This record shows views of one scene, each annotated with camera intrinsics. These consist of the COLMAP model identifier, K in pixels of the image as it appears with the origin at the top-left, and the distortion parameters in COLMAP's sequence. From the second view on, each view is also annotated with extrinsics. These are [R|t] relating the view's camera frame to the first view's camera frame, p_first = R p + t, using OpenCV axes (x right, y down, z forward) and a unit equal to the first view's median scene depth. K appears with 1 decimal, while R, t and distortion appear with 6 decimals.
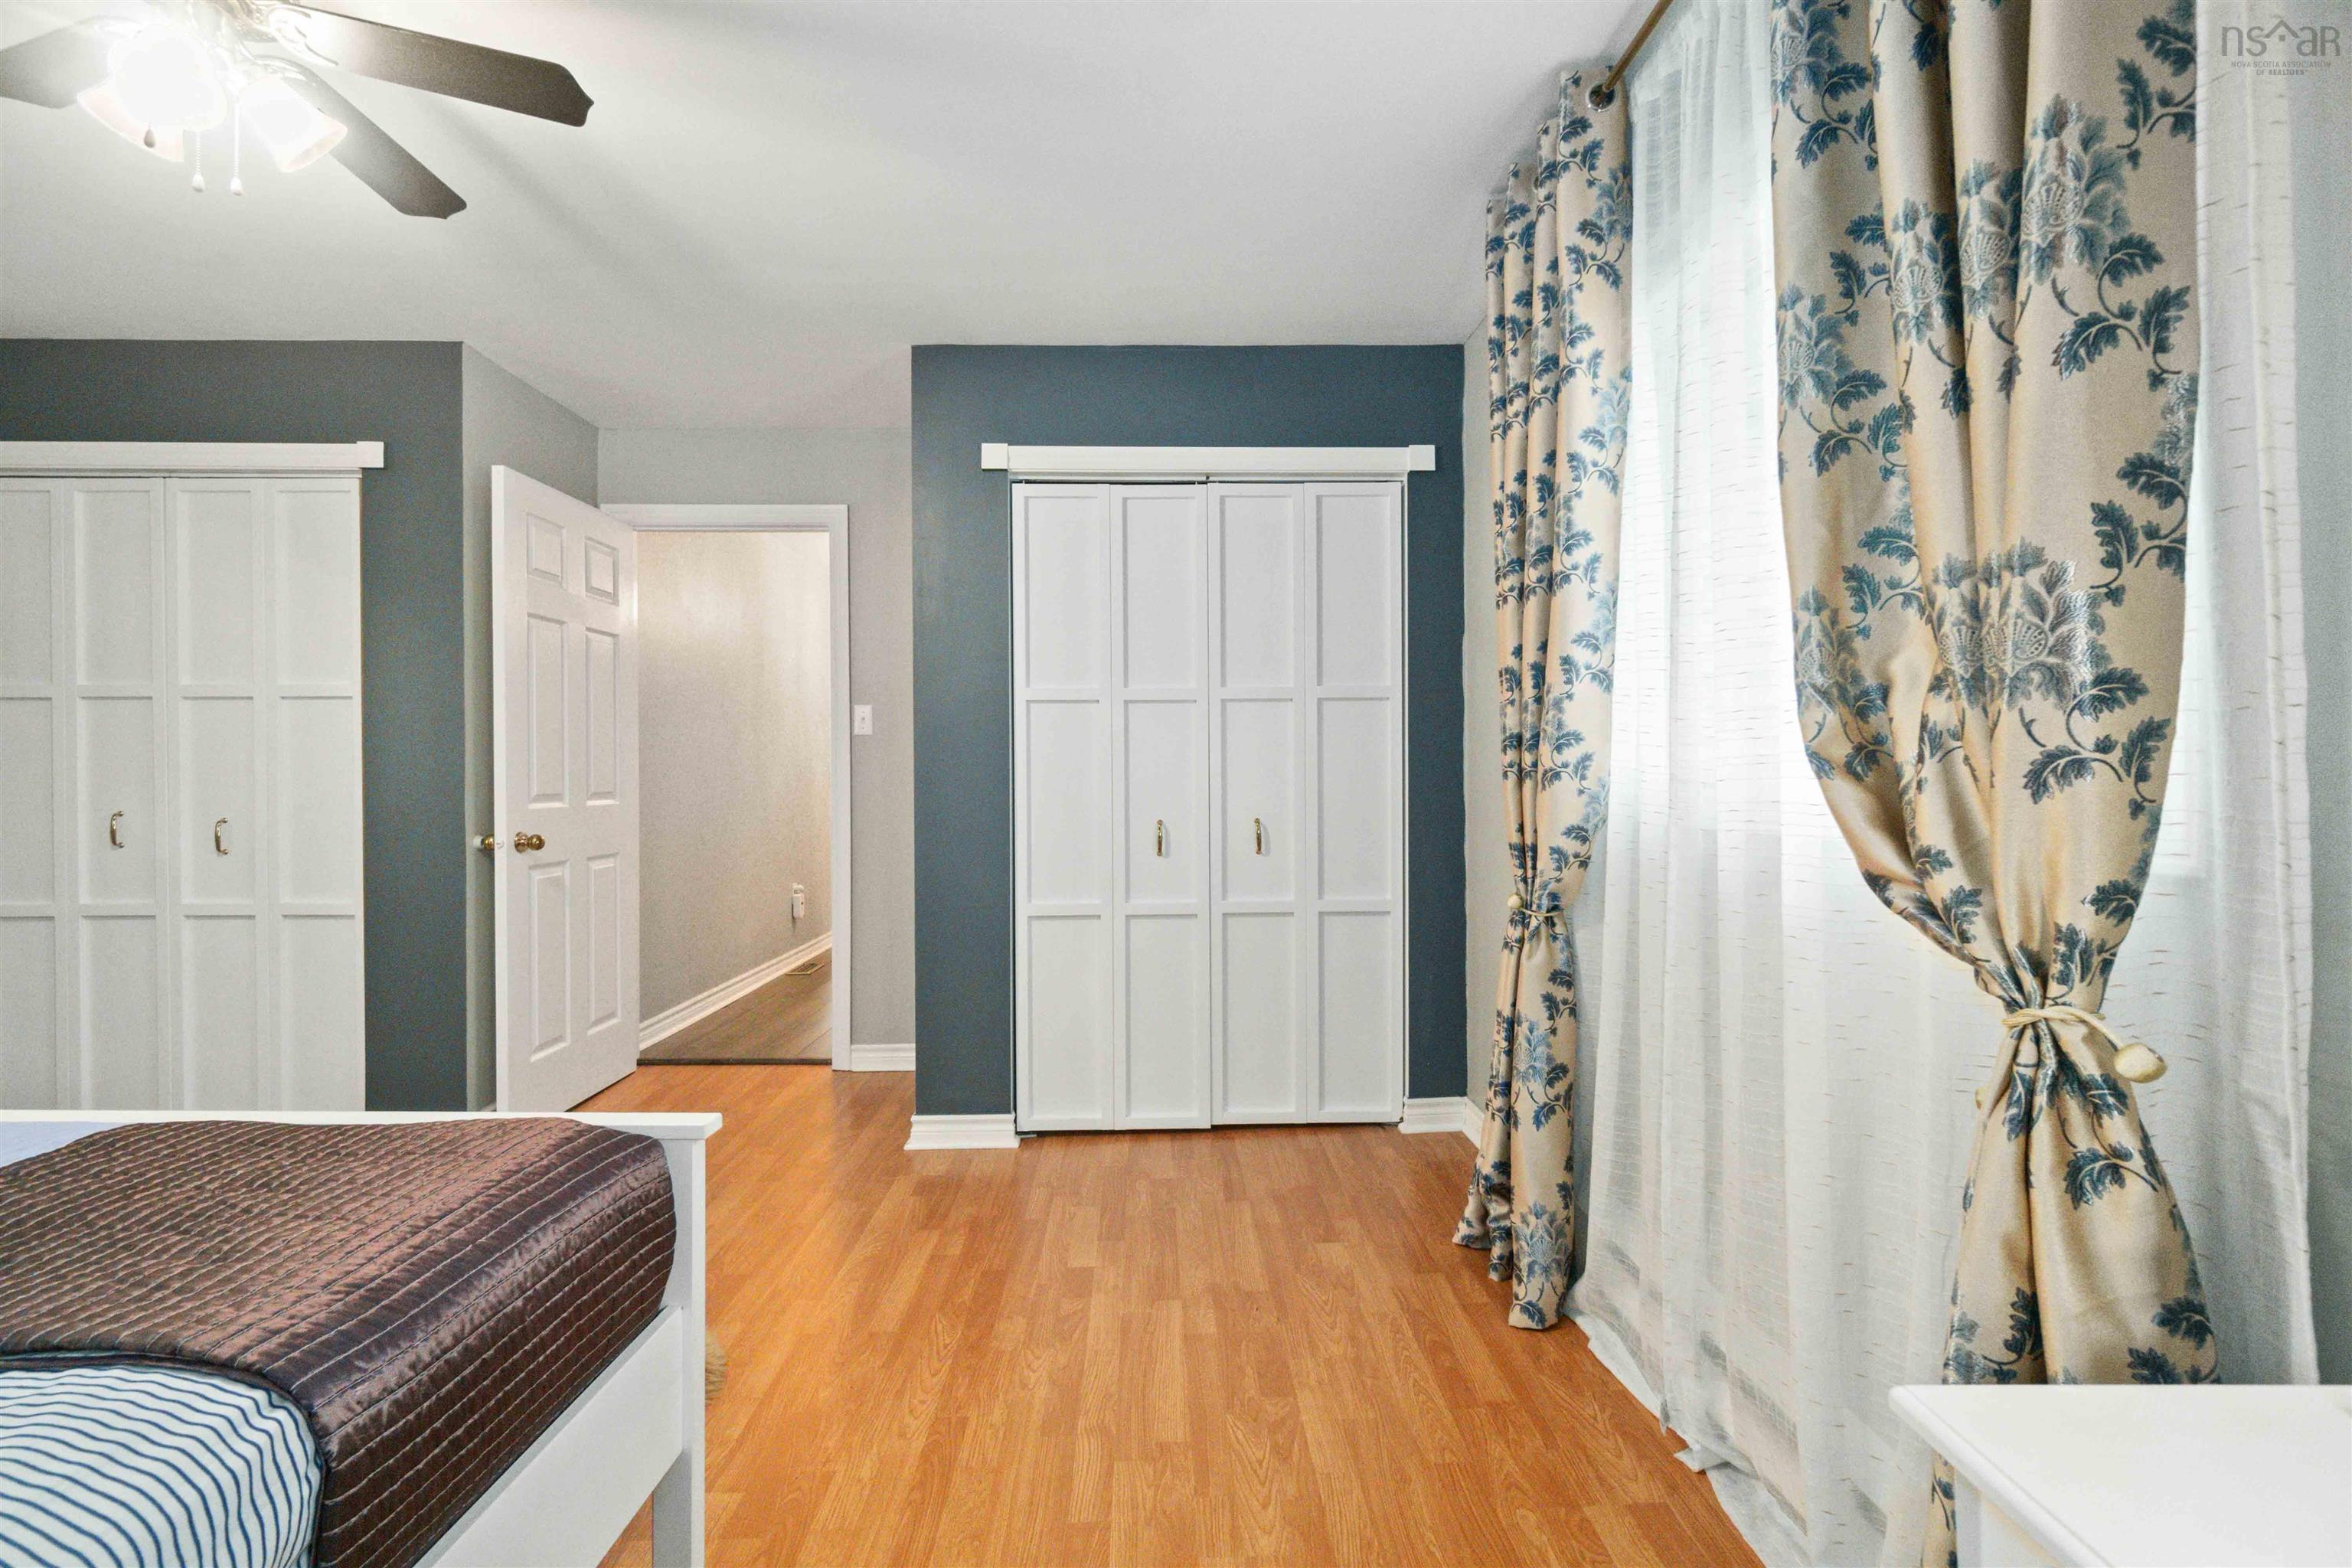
lens RADIAL K [[1022.7, 0, 1153.5], [0, 1022.7, 772.9], [0, 0, 1]] dist [-0.004154, 0.000947]
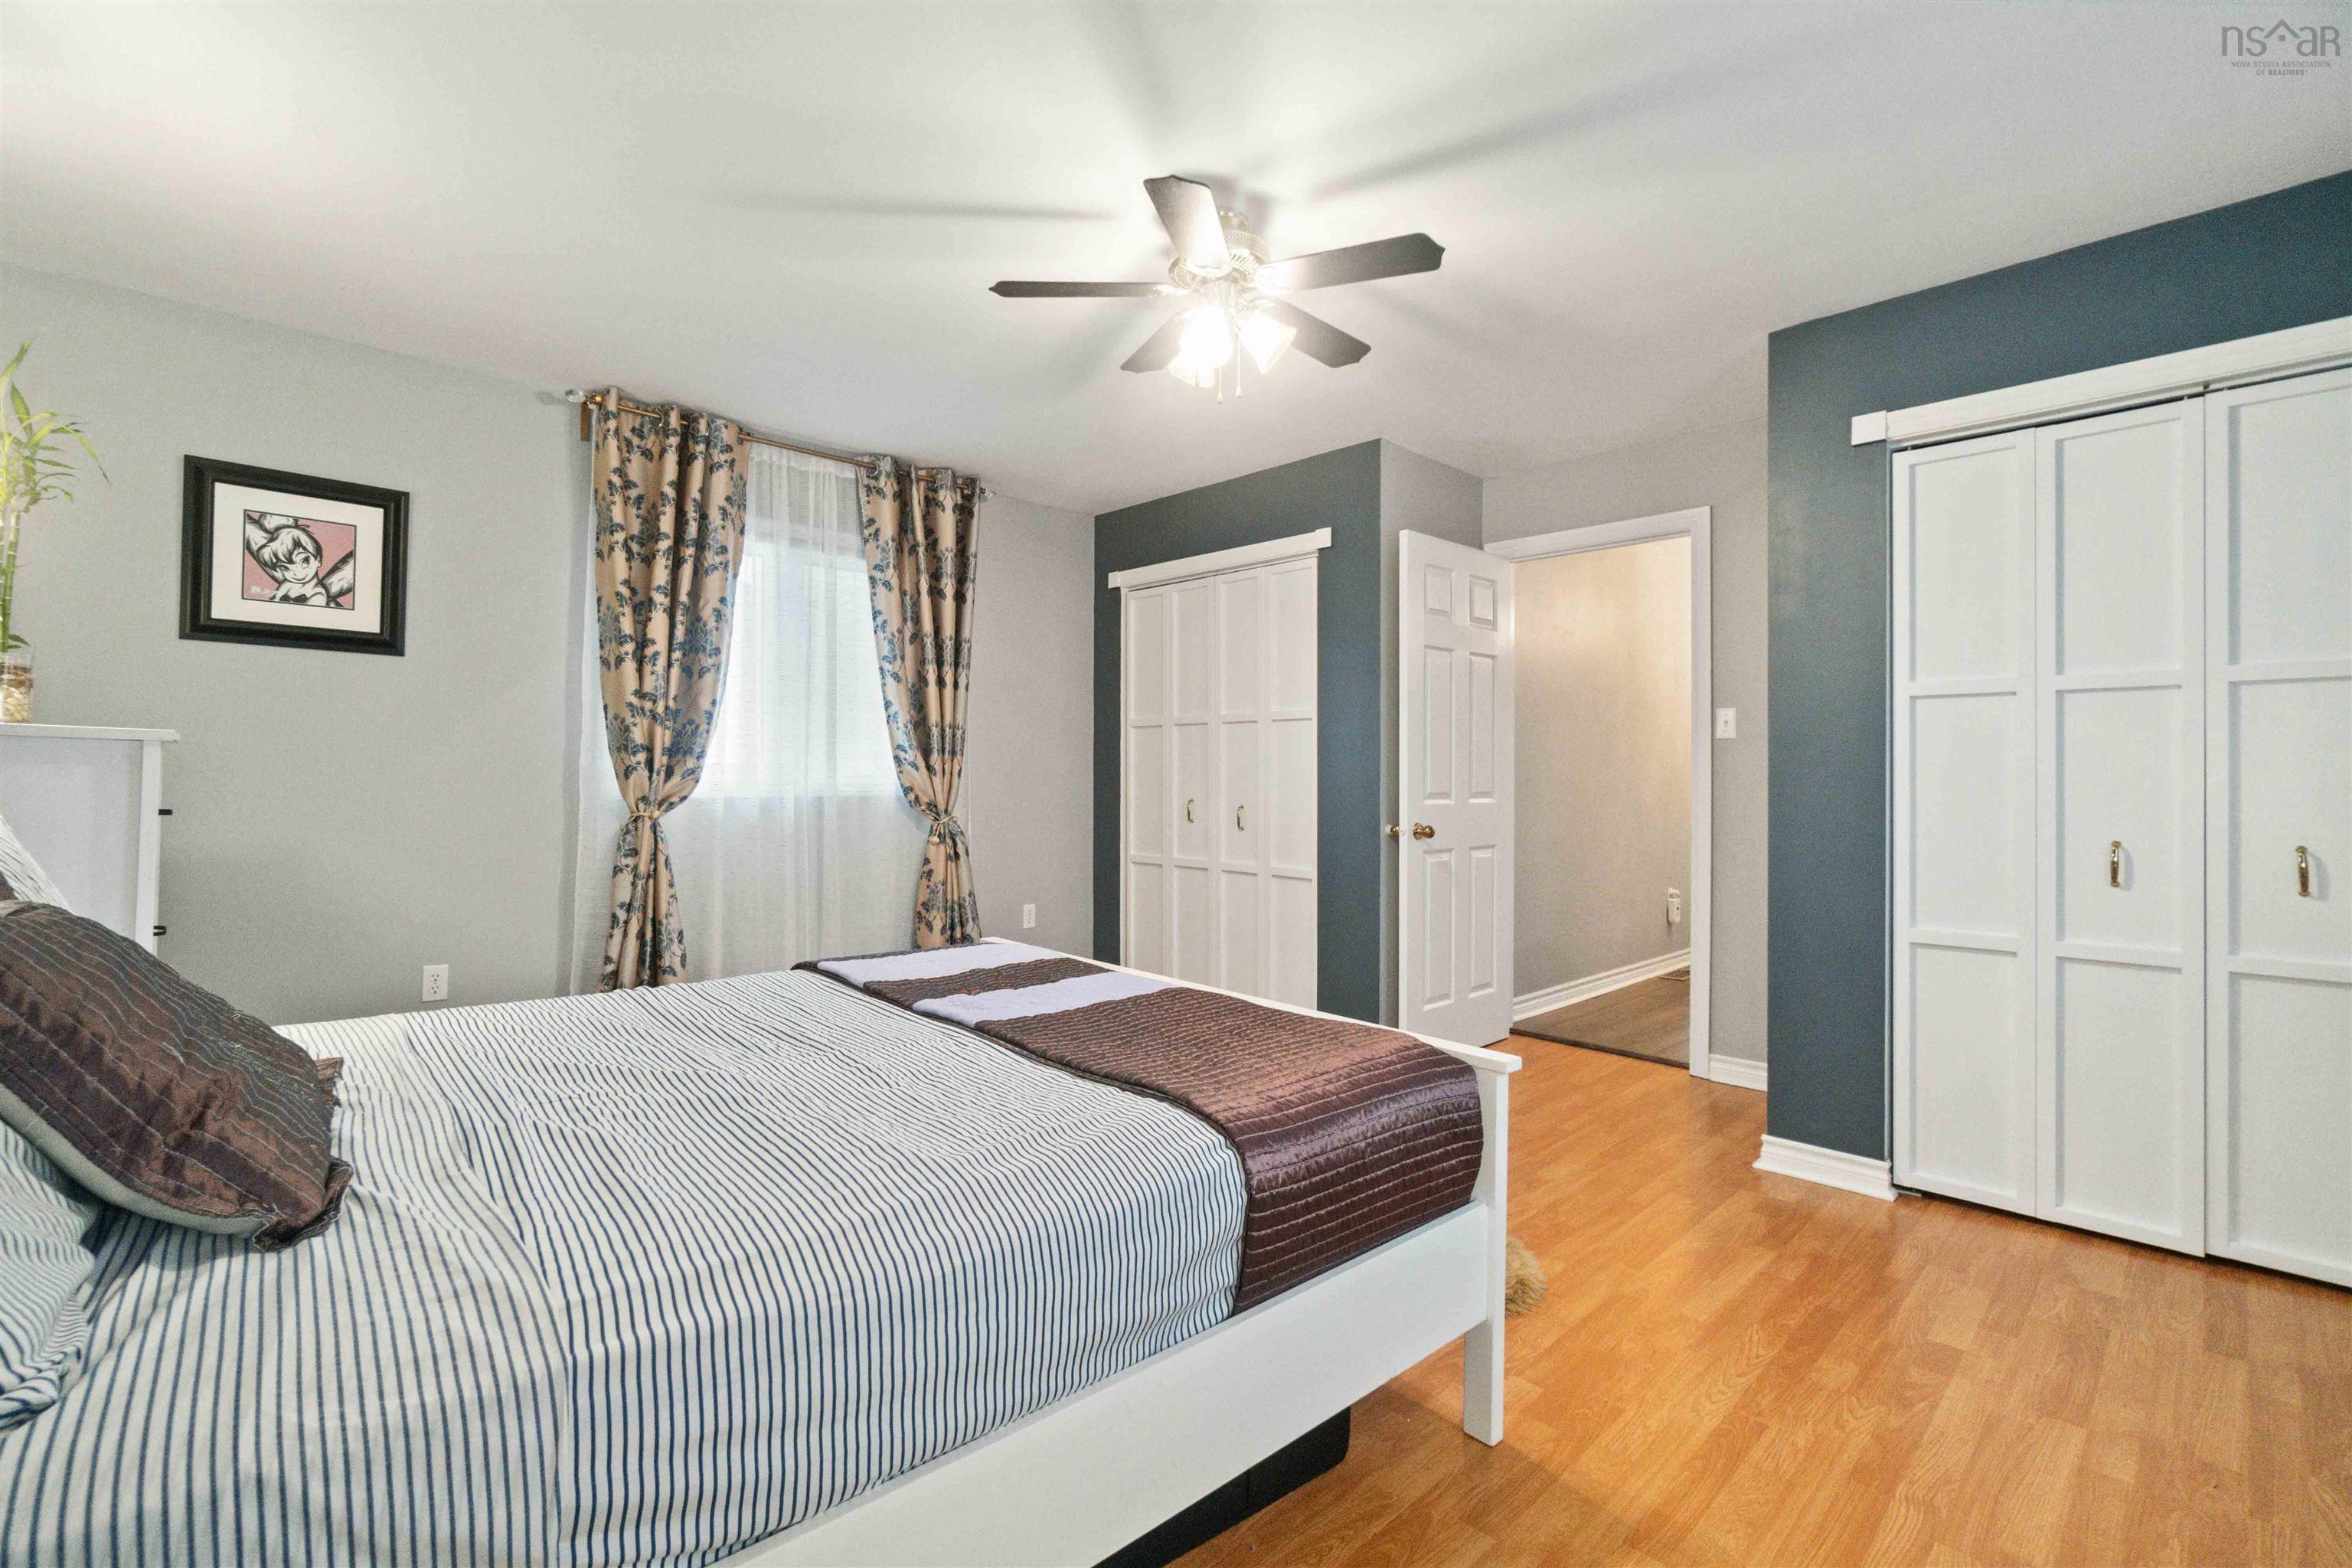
lens RADIAL K [[1022.7, 0, 1153.5], [0, 1022.7, 772.9], [0, 0, 1]] dist [-0.004154, 0.000947]
pose [[0.666767, 0.005505, -0.745246, 0.099115], [-0.007767, 0.999970, 0.000437, -0.000704], [0.745226, 0.005497, 0.666790, -0.071432]]
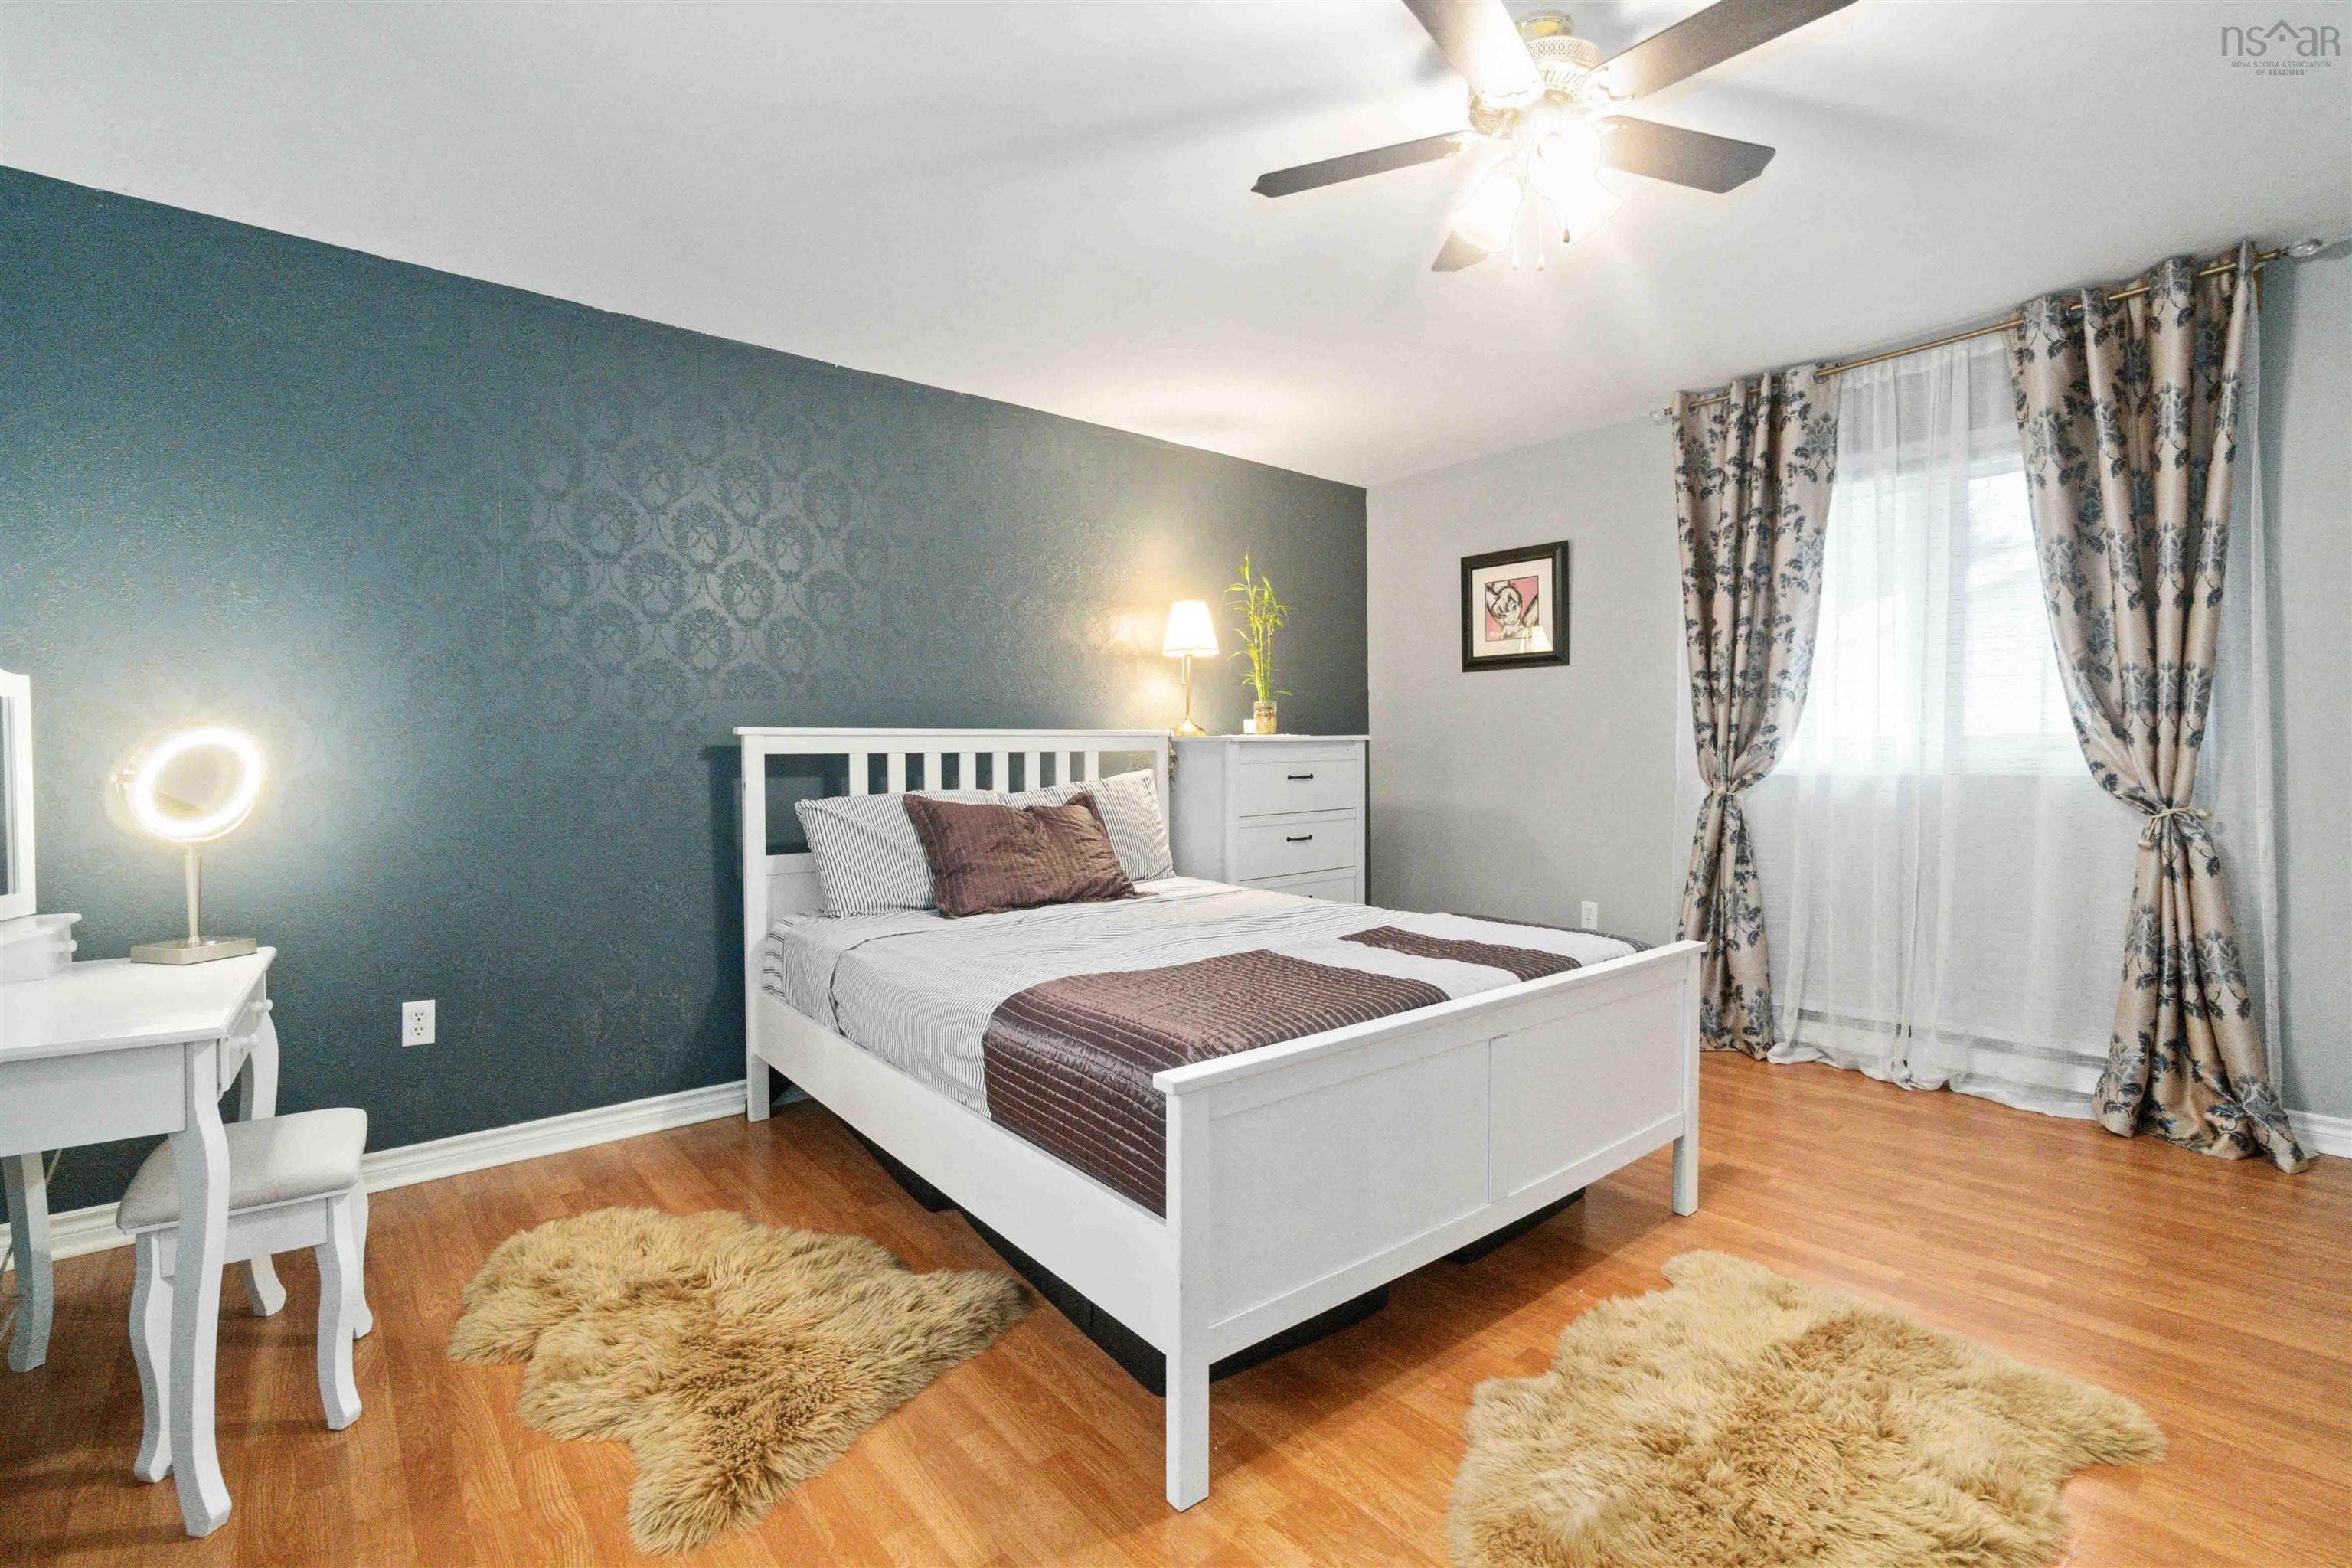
lens RADIAL K [[1022.7, 0, 1153.5], [0, 1022.7, 772.9], [0, 0, 1]] dist [-0.004154, 0.000947]
pose [[-0.778678, 0.020992, -0.627072, 0.121069], [0.015506, 0.999779, 0.014213, 0.005353], [0.627232, 0.001344, -0.778831, 0.967330]]
